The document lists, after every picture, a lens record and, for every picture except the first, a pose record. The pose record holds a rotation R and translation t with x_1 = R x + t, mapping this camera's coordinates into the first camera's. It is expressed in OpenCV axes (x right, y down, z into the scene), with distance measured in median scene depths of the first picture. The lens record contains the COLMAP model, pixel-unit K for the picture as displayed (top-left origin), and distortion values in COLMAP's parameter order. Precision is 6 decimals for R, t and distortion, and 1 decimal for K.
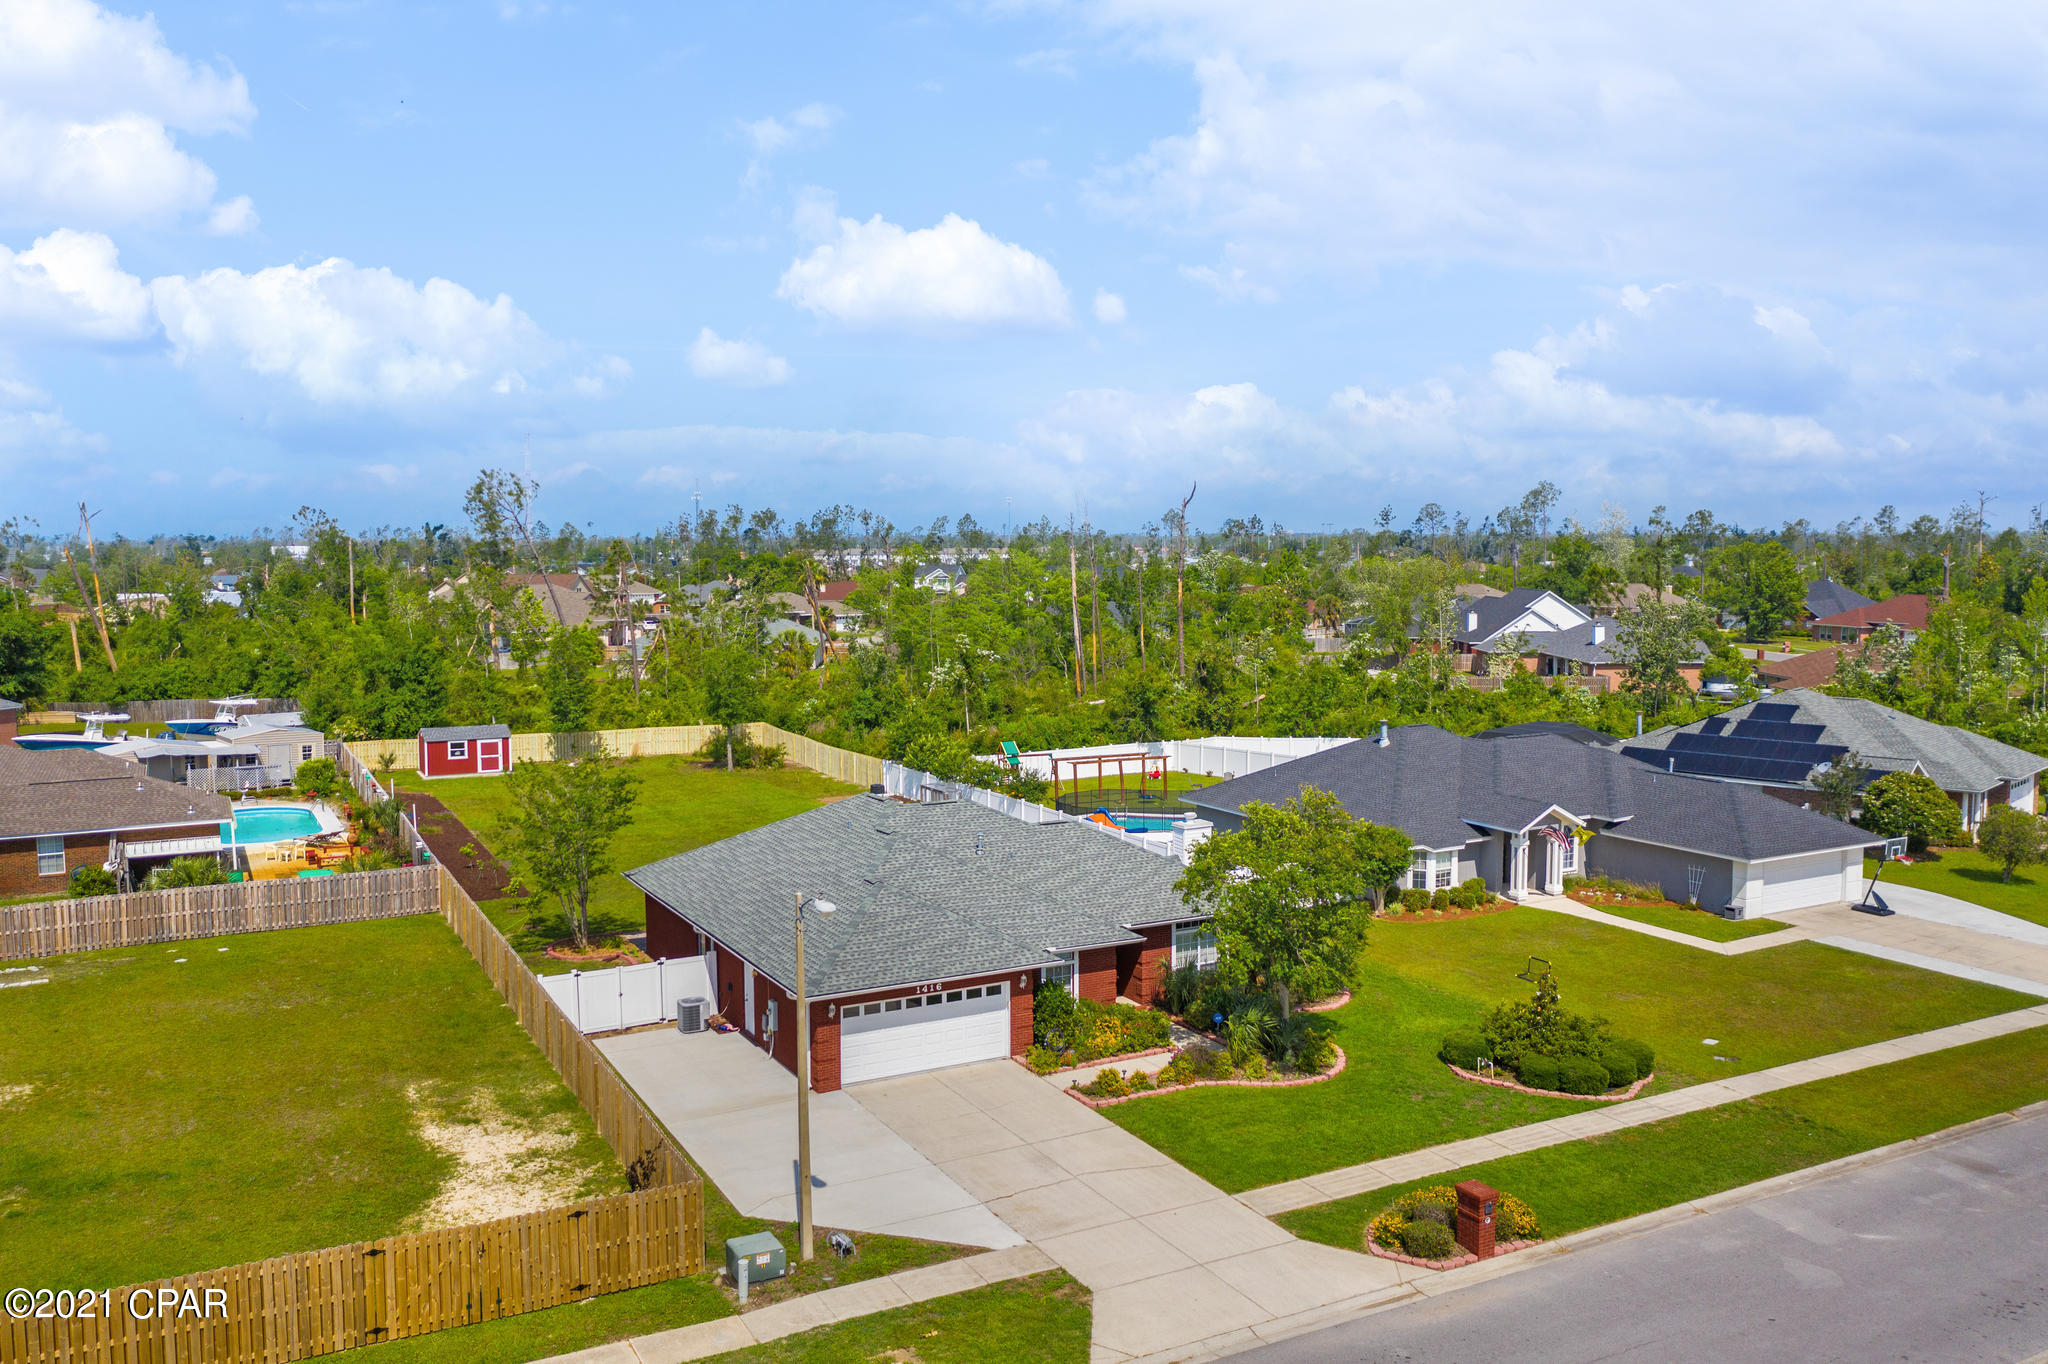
lens RADIAL K [[1615.8, 0, 1024.0], [0, 1615.8, 682.0], [0, 0, 1]] dist [-0.011127, 0.004624]
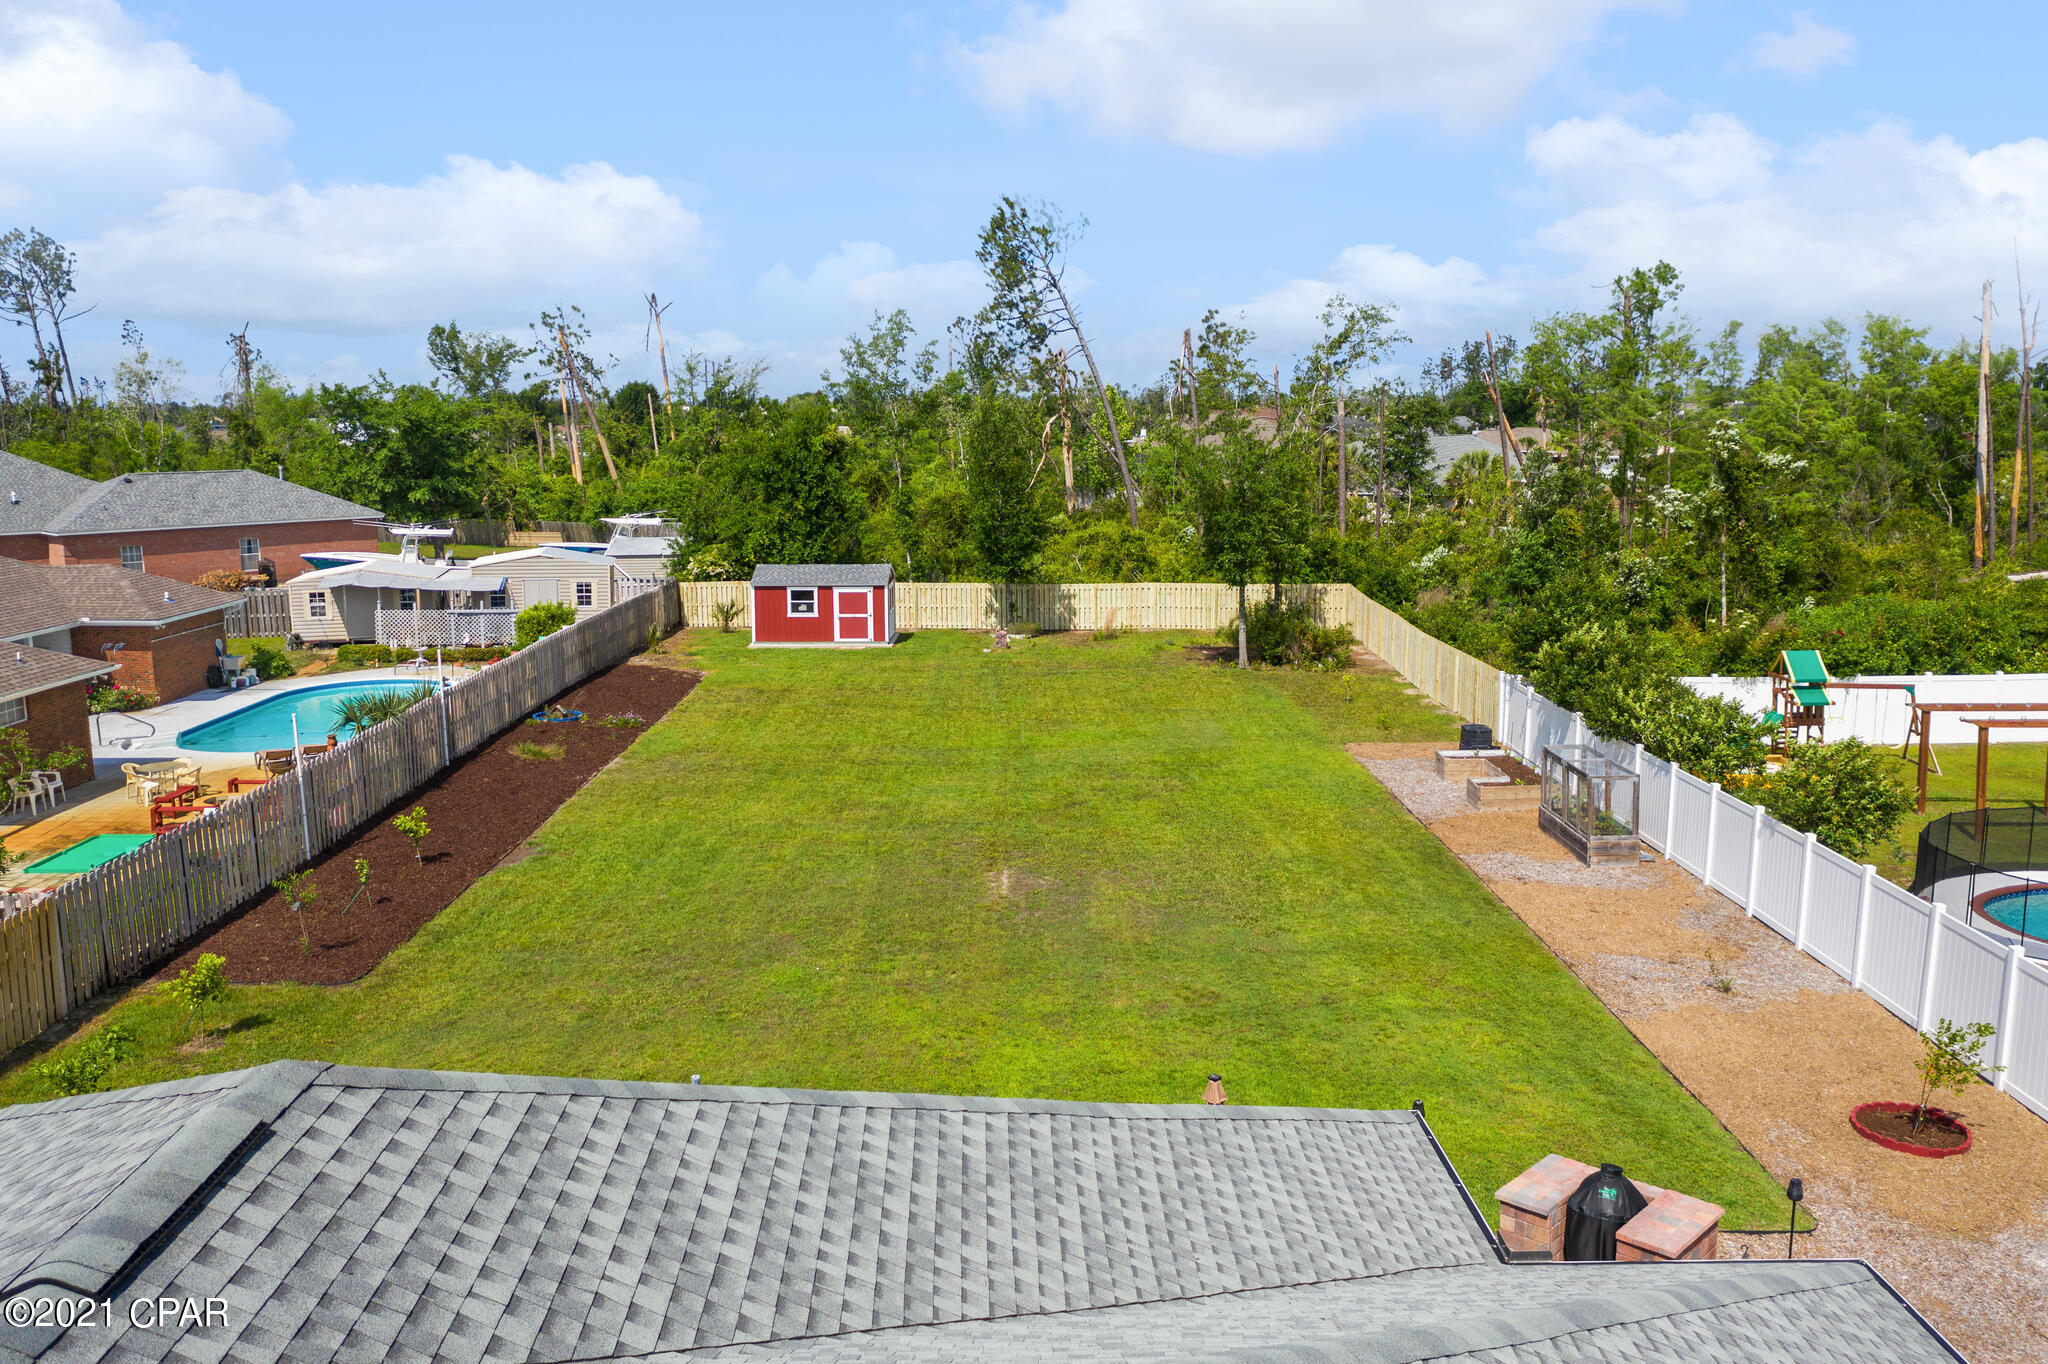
lens RADIAL K [[1615.8, 0, 1024.0], [0, 1615.8, 682.0], [0, 0, 1]] dist [-0.011127, 0.004624]
pose [[0.883502, 0.075608, -0.462285, 0.009007], [-0.037772, 0.995173, 0.090575, 0.021279], [0.466902, -0.062562, 0.882094, 0.774840]]
